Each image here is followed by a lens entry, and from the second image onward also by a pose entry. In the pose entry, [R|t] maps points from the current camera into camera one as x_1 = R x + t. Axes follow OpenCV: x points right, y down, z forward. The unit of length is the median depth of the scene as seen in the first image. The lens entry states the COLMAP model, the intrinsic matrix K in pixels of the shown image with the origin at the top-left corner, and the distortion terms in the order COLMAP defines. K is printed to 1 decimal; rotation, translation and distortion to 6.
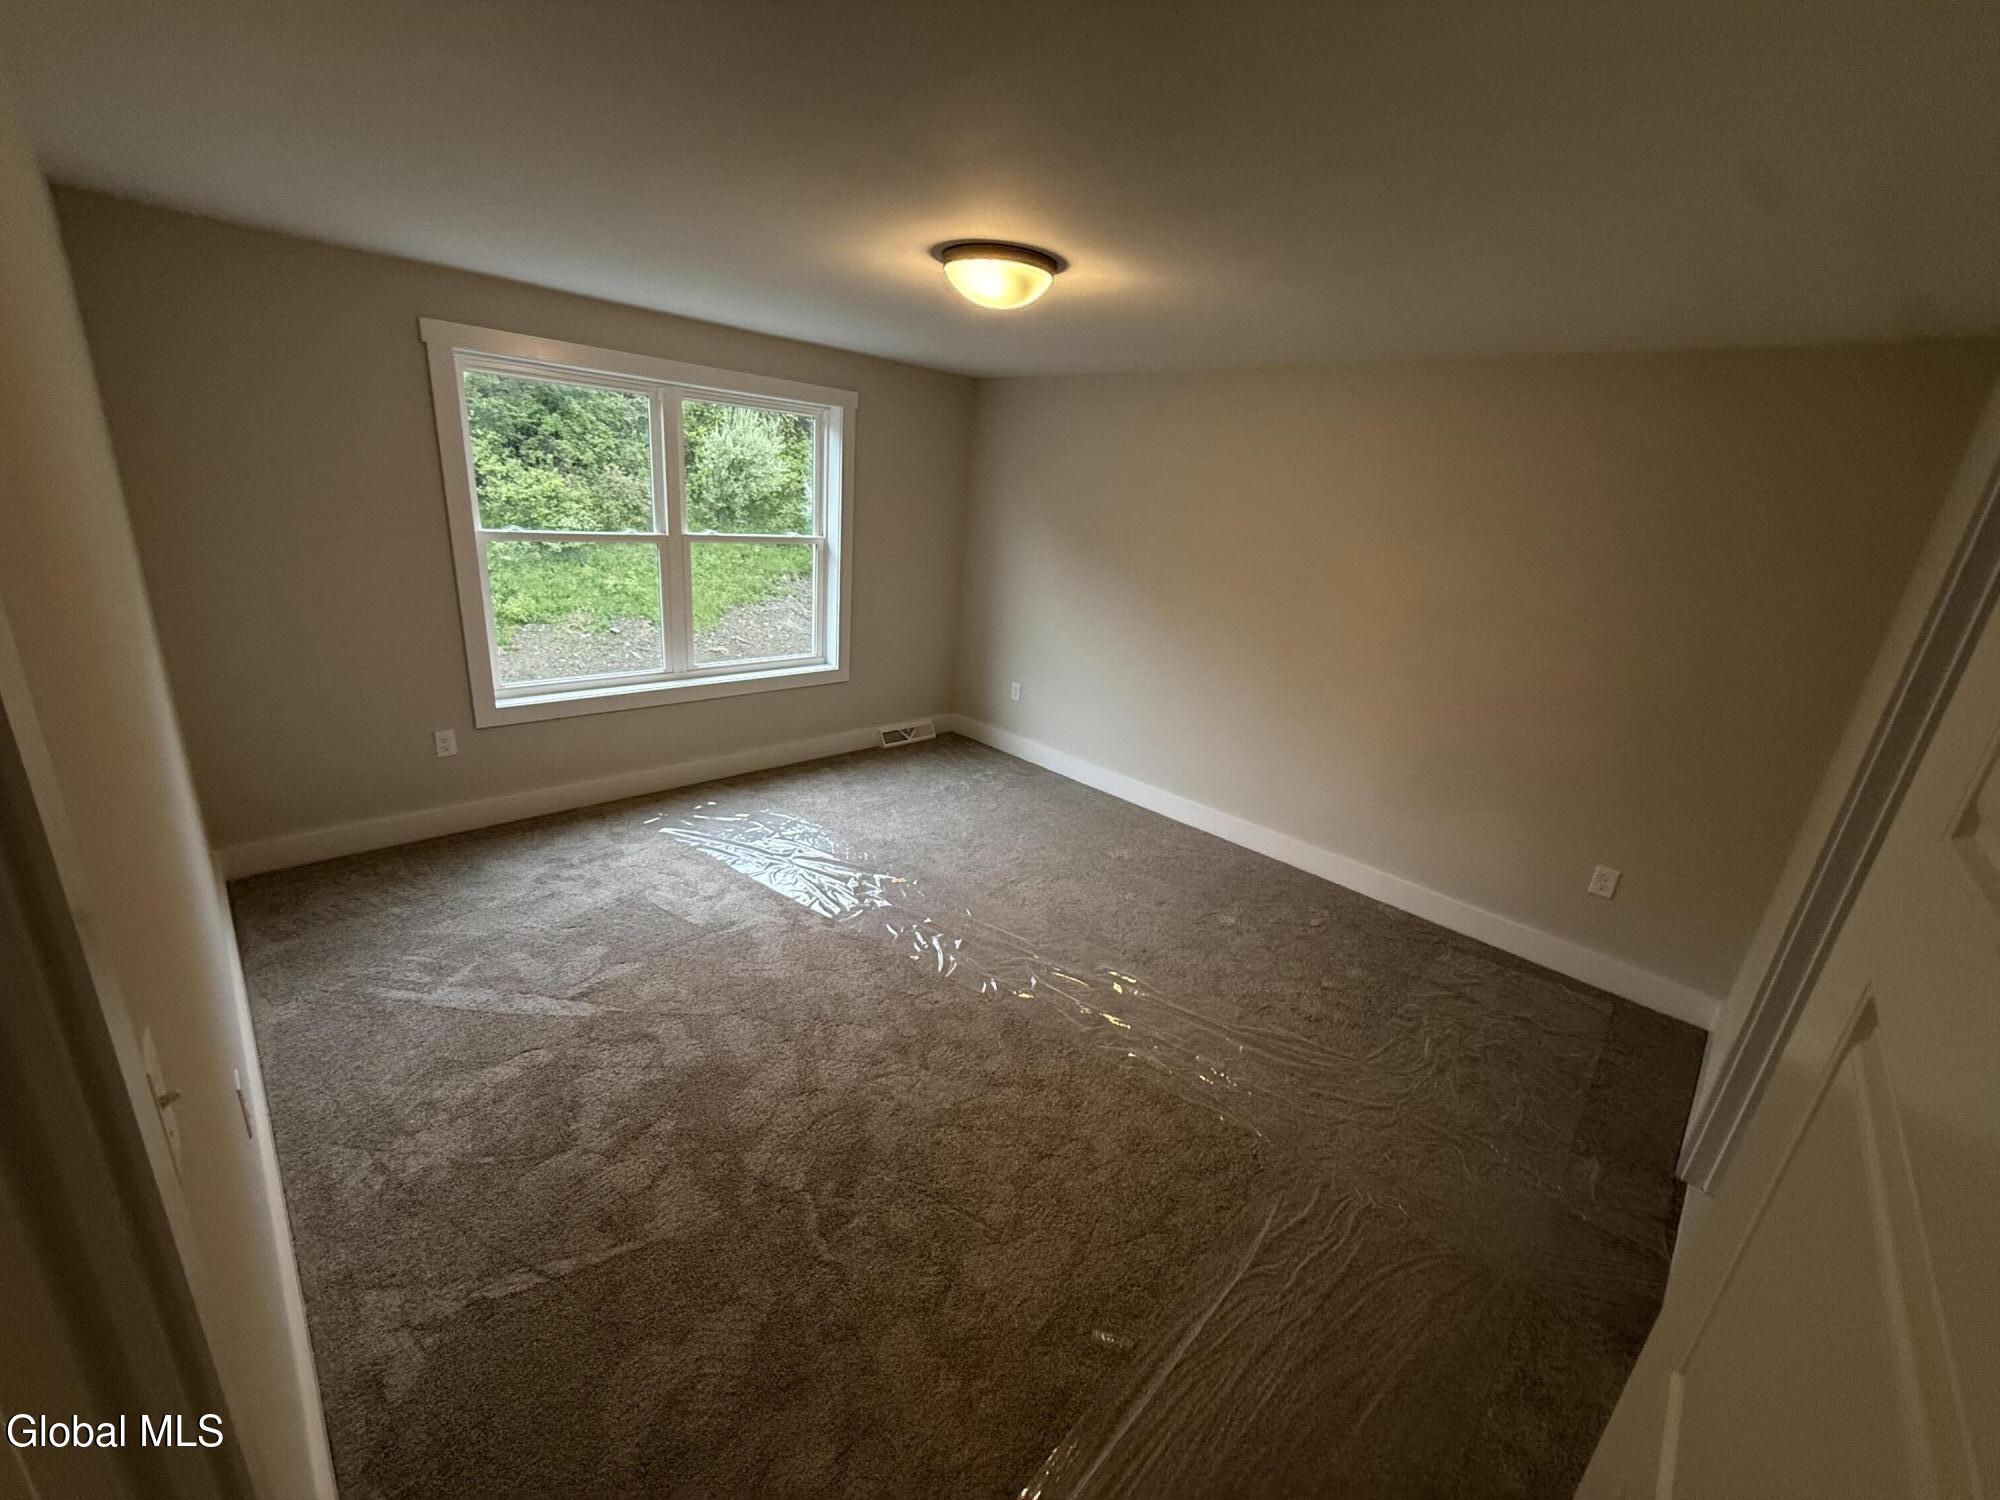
lens RADIAL K [[798.4, 0, 1005.2], [0, 798.4, 745.4], [0, 0, 1]] dist [0.000619, -0.000205]
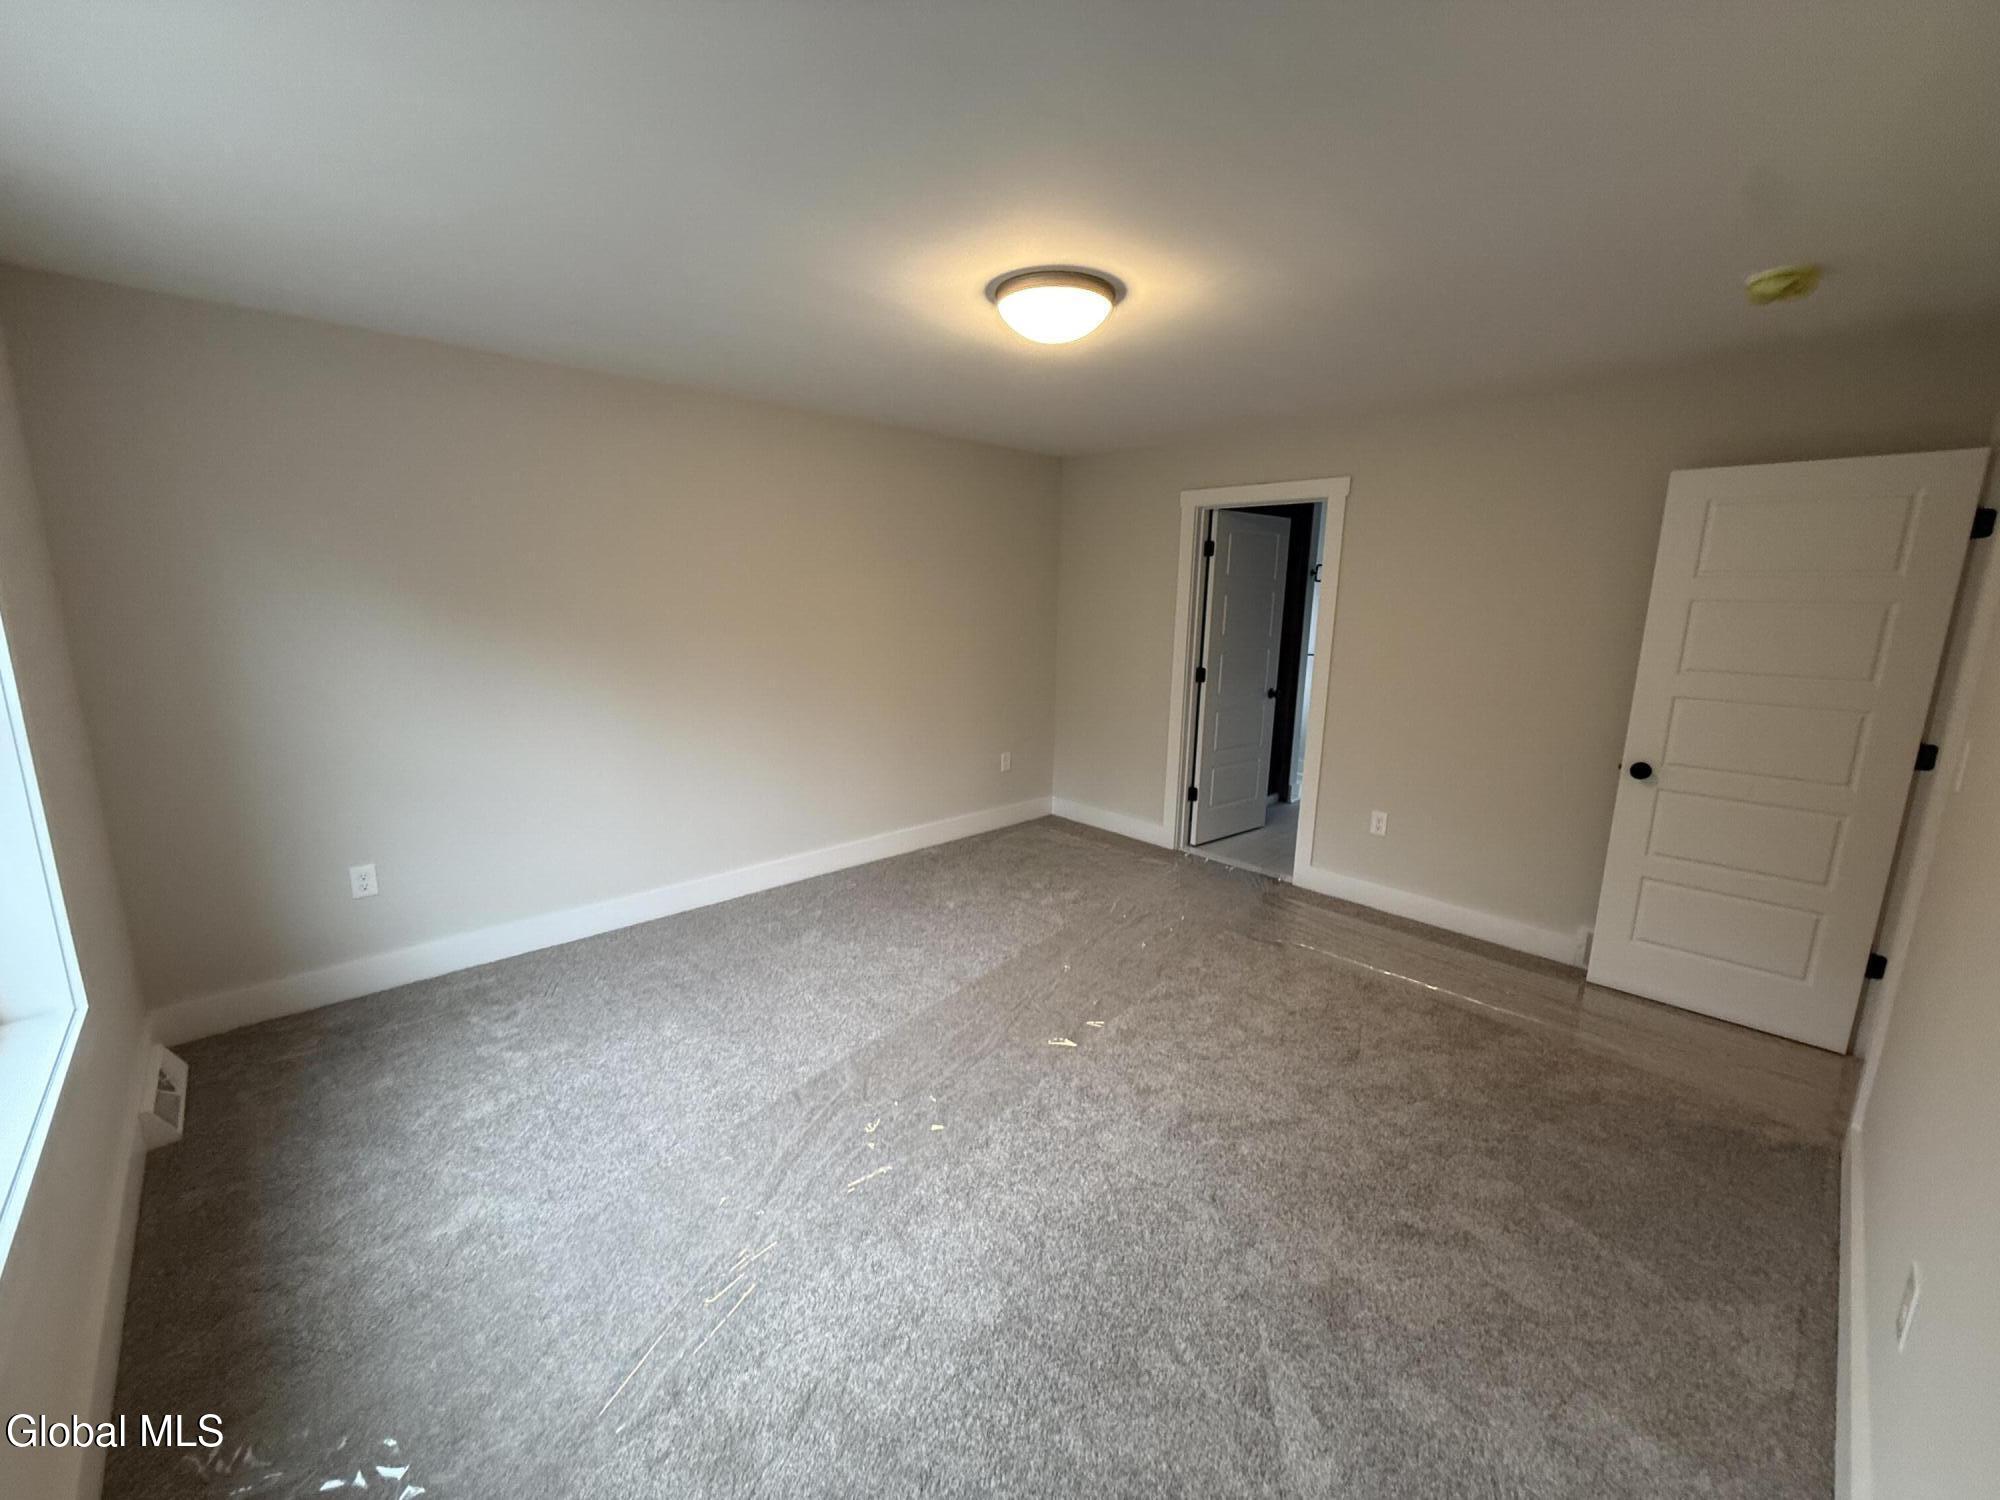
lens RADIAL K [[798.4, 0, 1005.2], [0, 798.4, 745.4], [0, 0, 1]] dist [0.000619, -0.000205]
pose [[0.039923, -0.277360, 0.959936, -0.546728], [0.298765, 0.920066, 0.253415, -0.185974], [-0.953491, 0.276678, 0.119597, 0.555537]]
